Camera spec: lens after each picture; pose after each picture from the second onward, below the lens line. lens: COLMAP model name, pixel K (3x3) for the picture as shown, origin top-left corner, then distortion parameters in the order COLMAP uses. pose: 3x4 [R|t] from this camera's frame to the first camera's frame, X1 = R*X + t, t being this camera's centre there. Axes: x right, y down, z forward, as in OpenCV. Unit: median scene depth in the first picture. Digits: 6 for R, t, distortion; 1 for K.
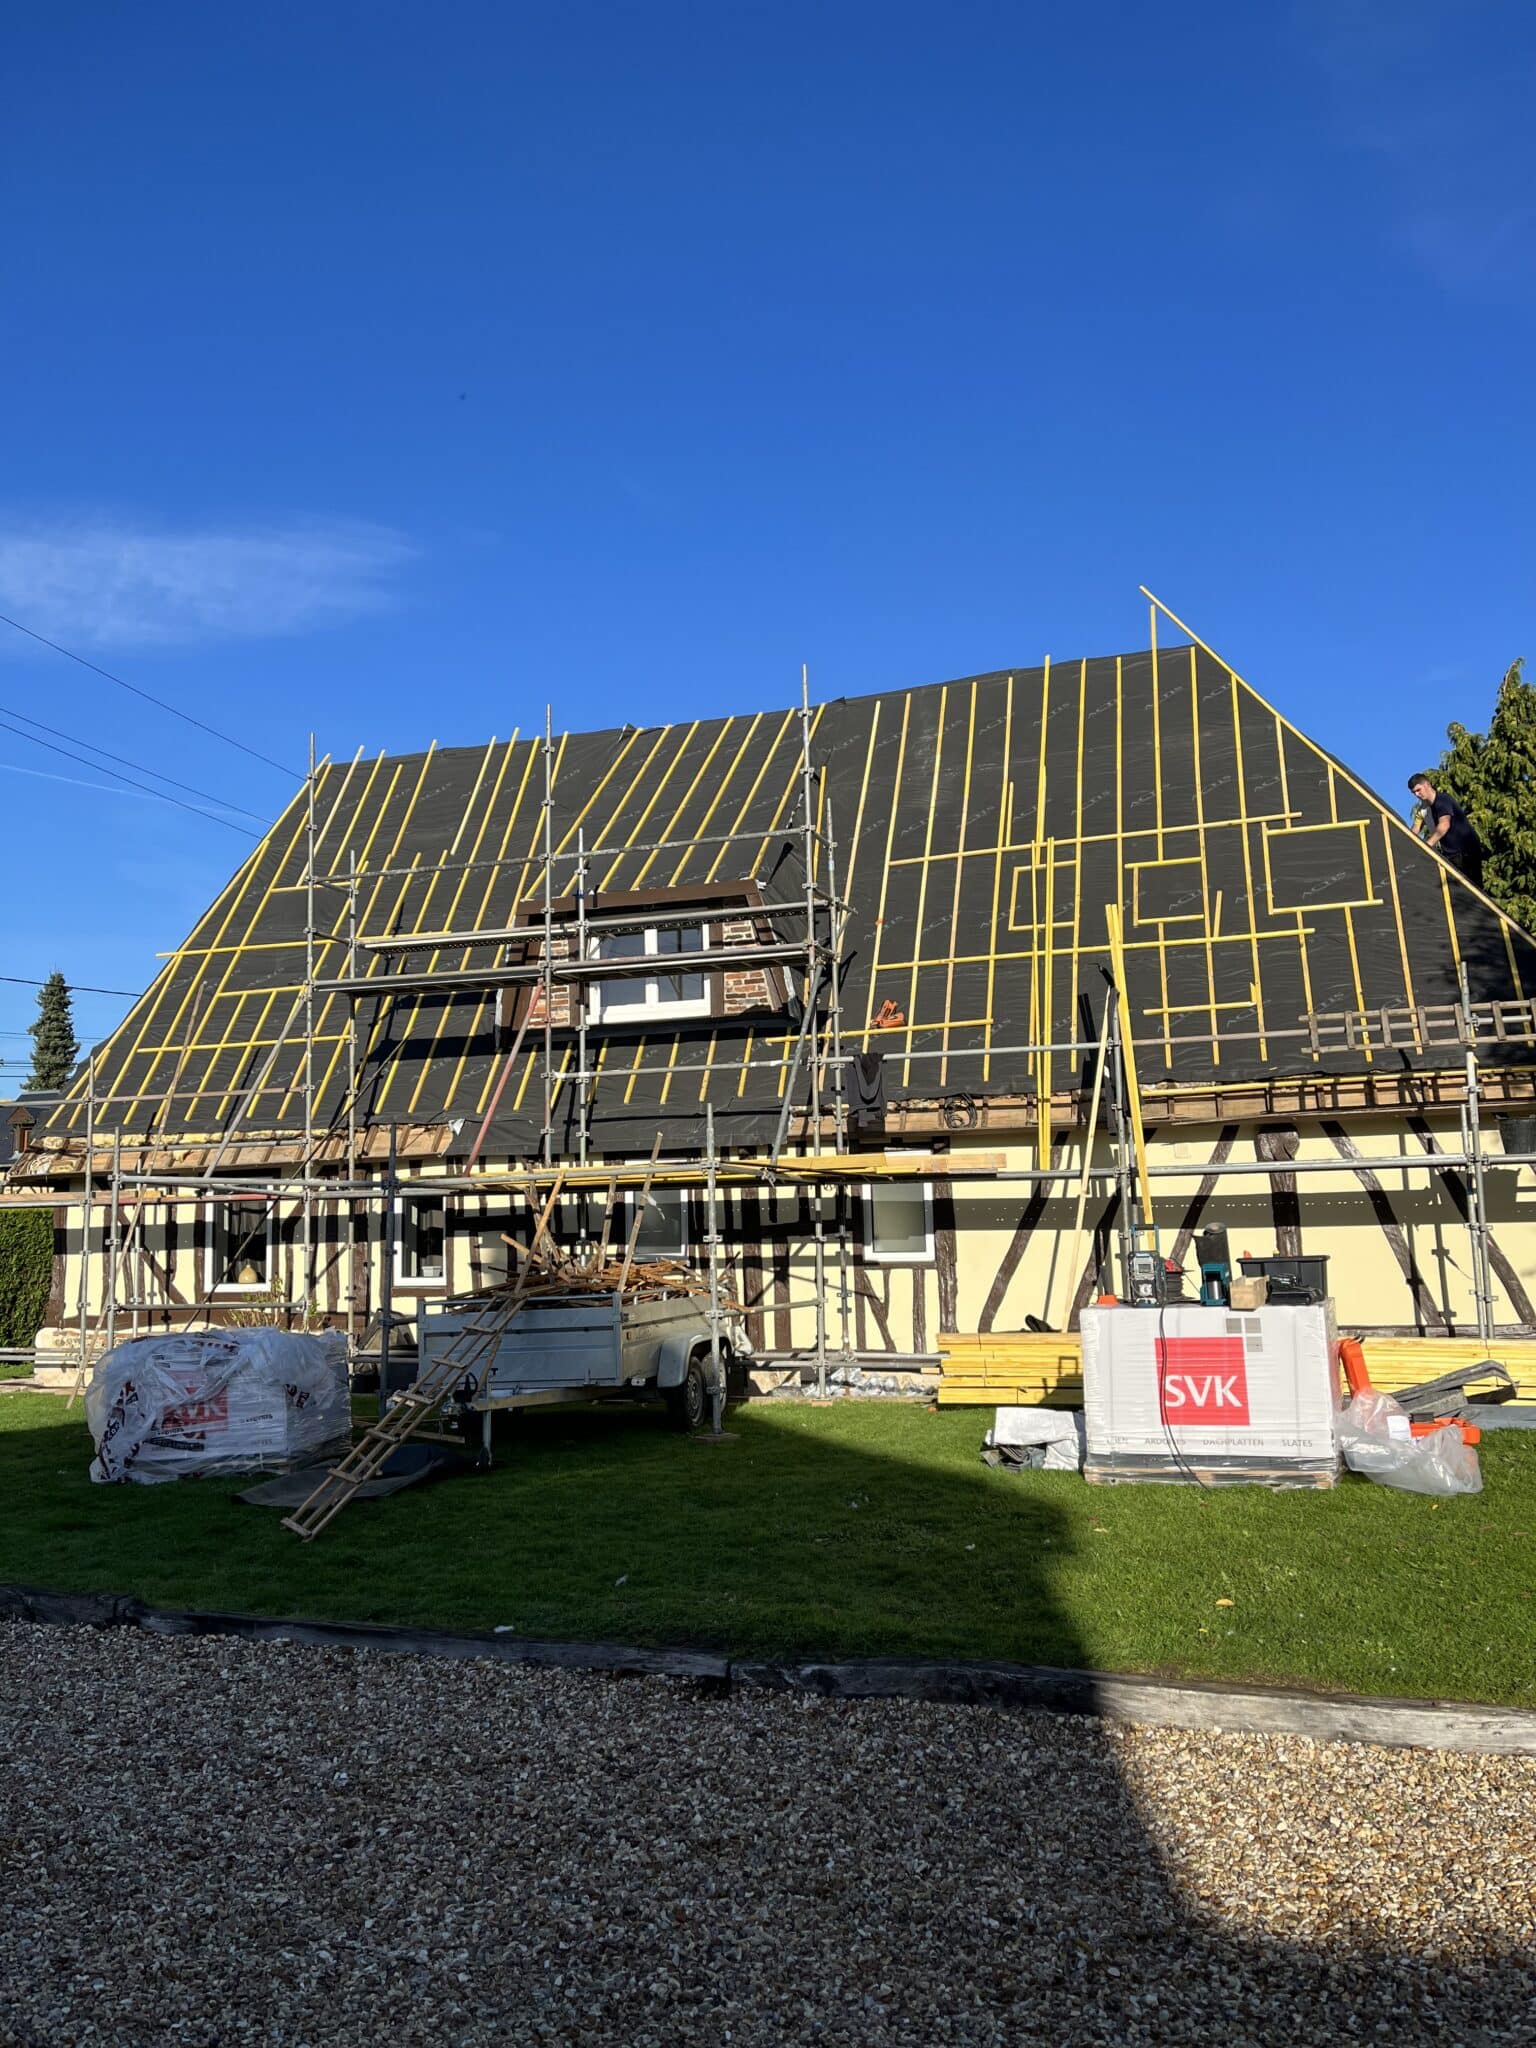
lens RADIAL K [[1544.8, 0, 767.4], [0, 1544.8, 1020.7], [0, 0, 1]] dist [0.073526, -0.088633]
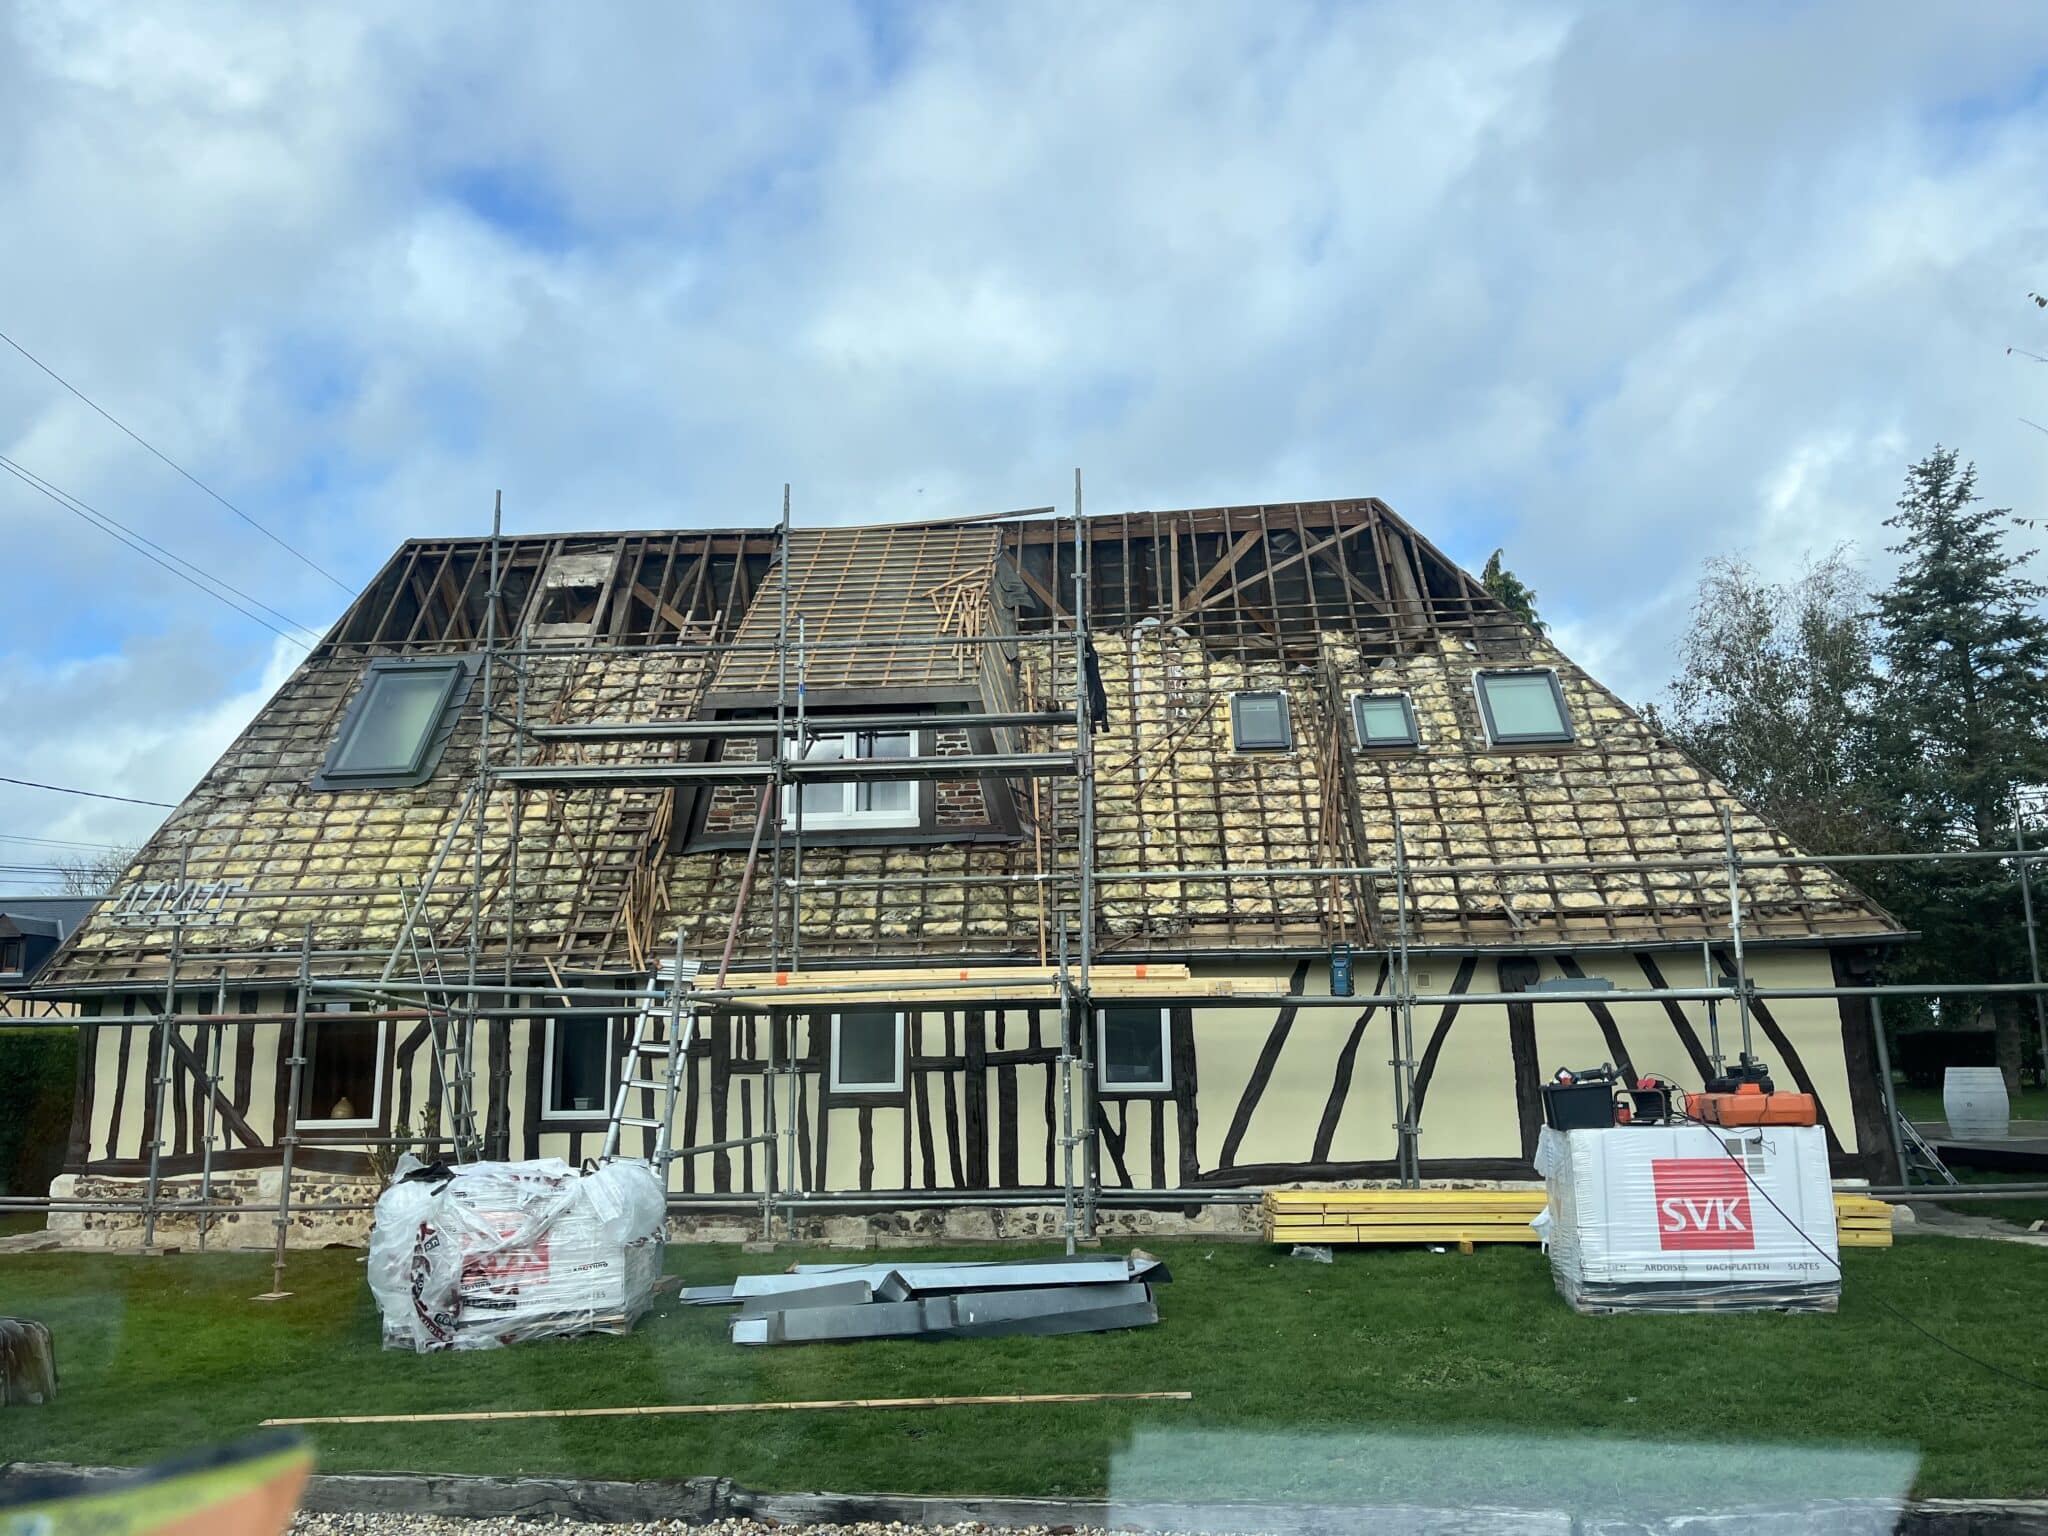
lens RADIAL K [[1544.8, 0, 1041.4], [0, 1544.8, 771.6], [0, 0, 1]] dist [0.073526, -0.088633]
pose [[0.968238, 0.055572, 0.243777, -0.266716], [-0.040457, 0.996960, -0.066581, 0.029599], [-0.246736, 0.054604, 0.967543, 0.093925]]
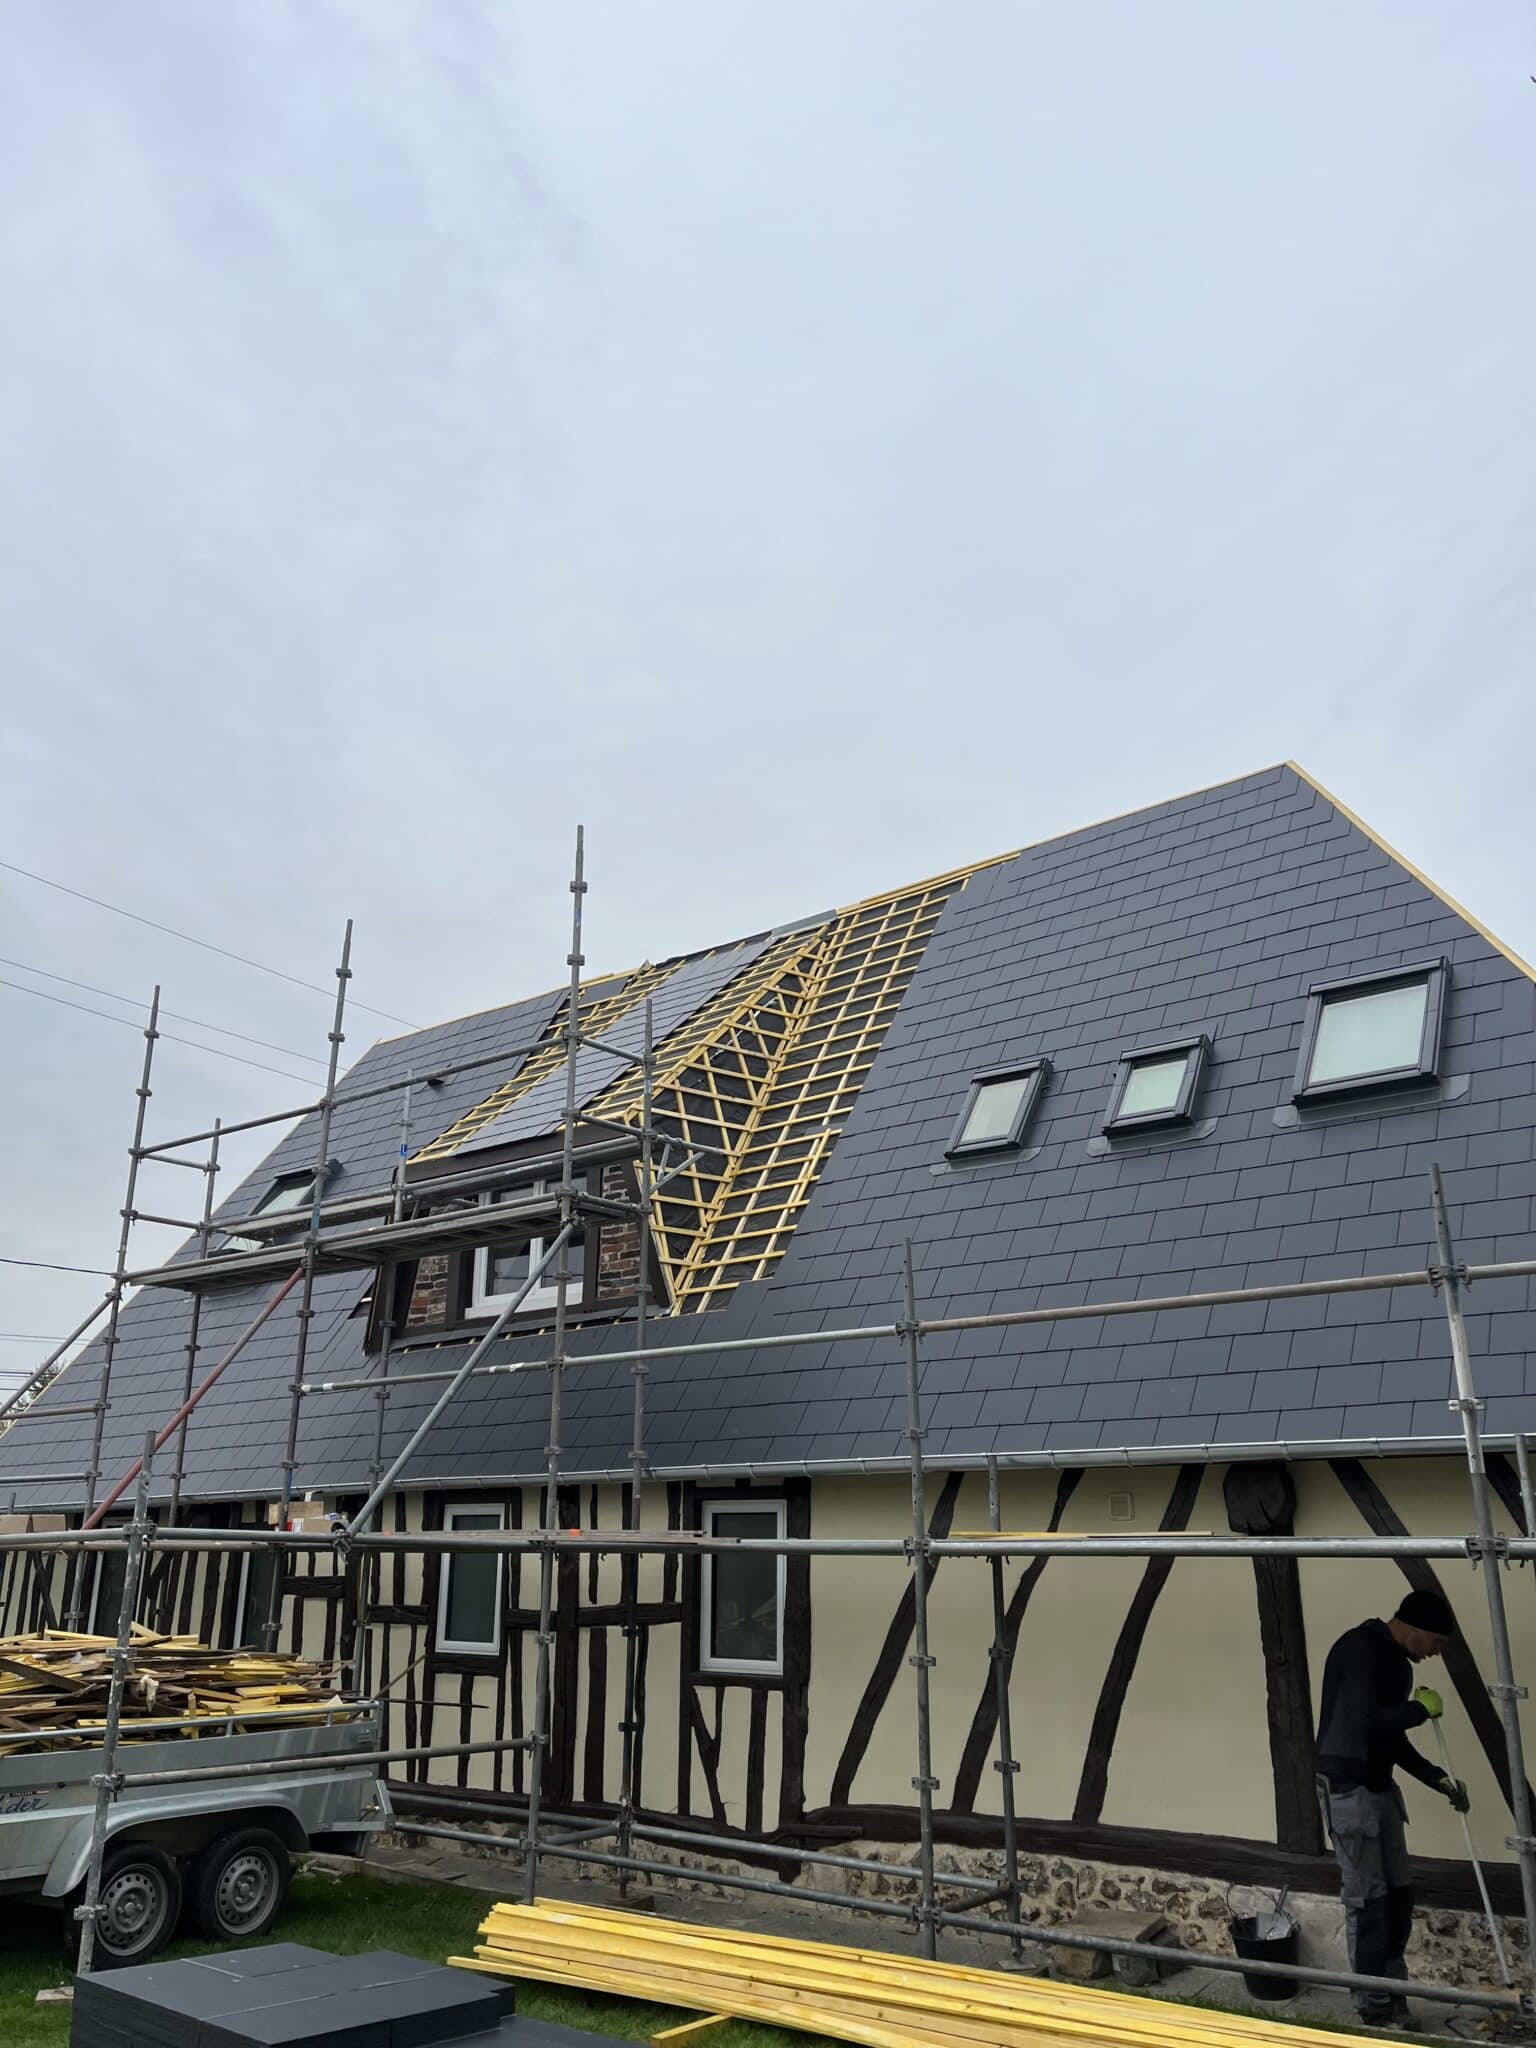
lens RADIAL K [[1544.8, 0, 770.9], [0, 1544.8, 1041.1], [0, 0, 1]] dist [0.073526, -0.088633]
pose [[0.942862, -0.079219, -0.323628, 0.414449], [0.019569, 0.982813, -0.183565, 0.014747], [0.332608, 0.166743, 0.928207, 0.420121]]
